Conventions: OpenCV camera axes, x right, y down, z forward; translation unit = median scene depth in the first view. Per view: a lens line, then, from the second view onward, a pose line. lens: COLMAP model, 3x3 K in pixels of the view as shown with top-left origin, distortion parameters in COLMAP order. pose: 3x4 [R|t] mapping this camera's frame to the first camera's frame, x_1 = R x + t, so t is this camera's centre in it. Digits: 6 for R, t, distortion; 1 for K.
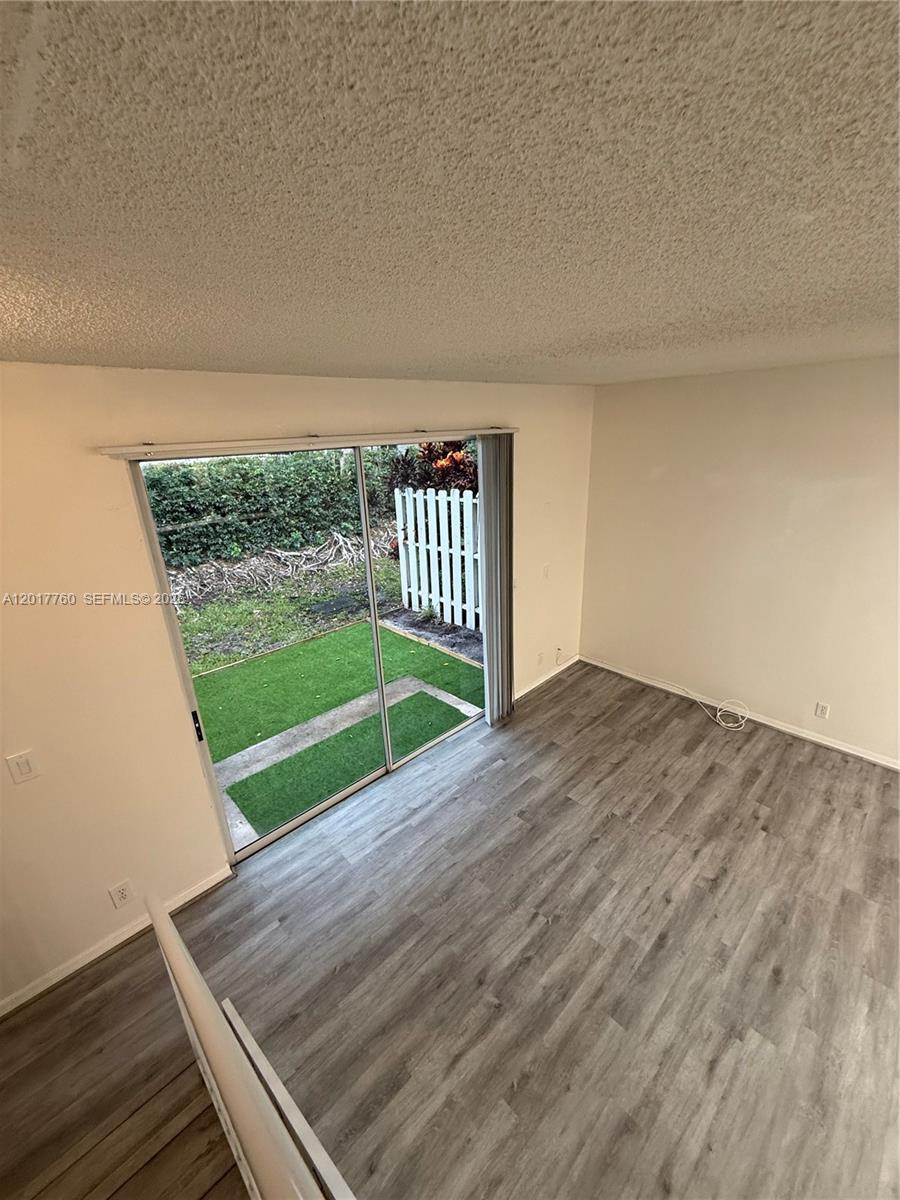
lens RADIAL K [[491.8, 0, 450.0], [0, 491.8, 600.0], [0, 0, 1]] dist [-0.001175, -0.000067]
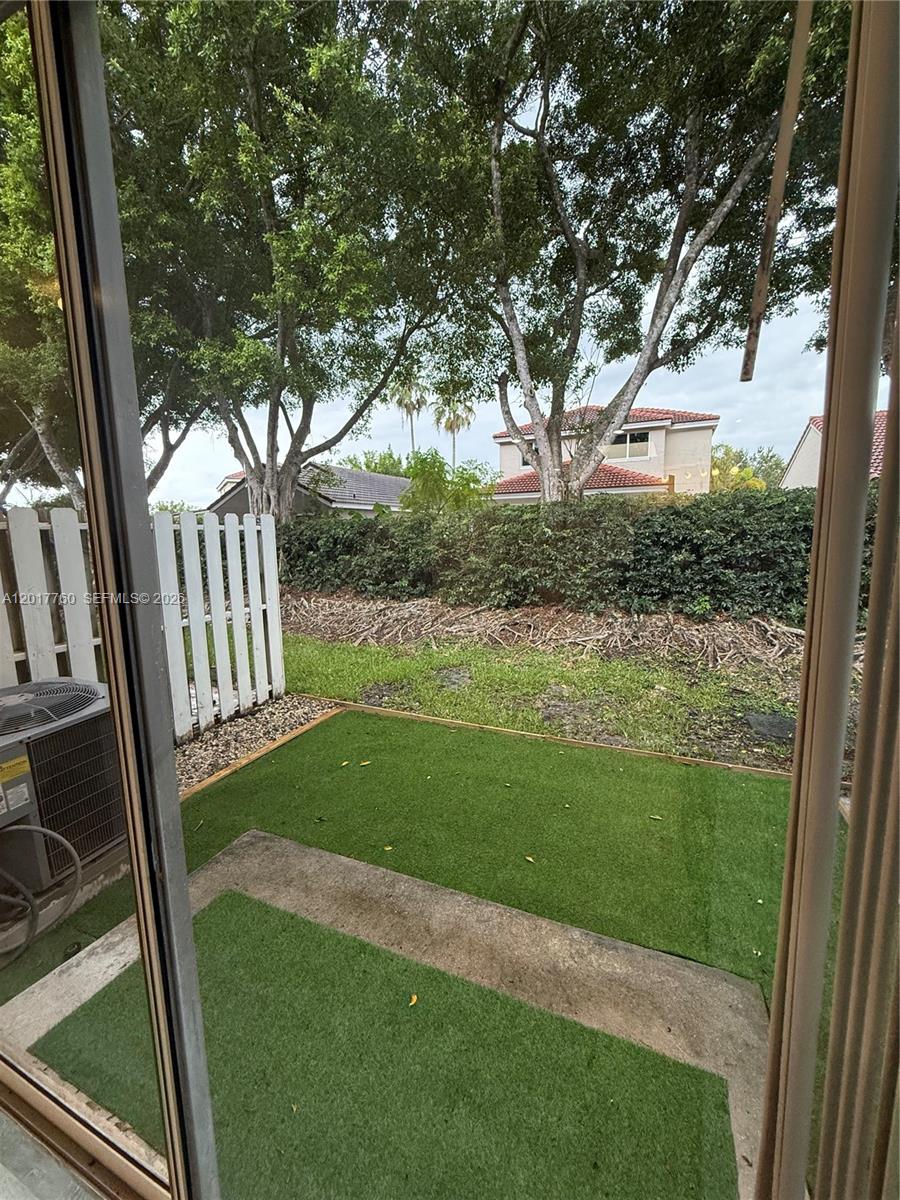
lens RADIAL K [[477.8, 0, 450.0], [0, 477.8, 600.0], [0, 0, 1]] dist [-0.002386, -0.000188]
pose [[0.391955, 0.162171, -0.905578, 0.052540], [-0.306748, 0.951050, 0.037546, -0.024597], [0.867339, 0.263068, 0.422515, 0.425241]]
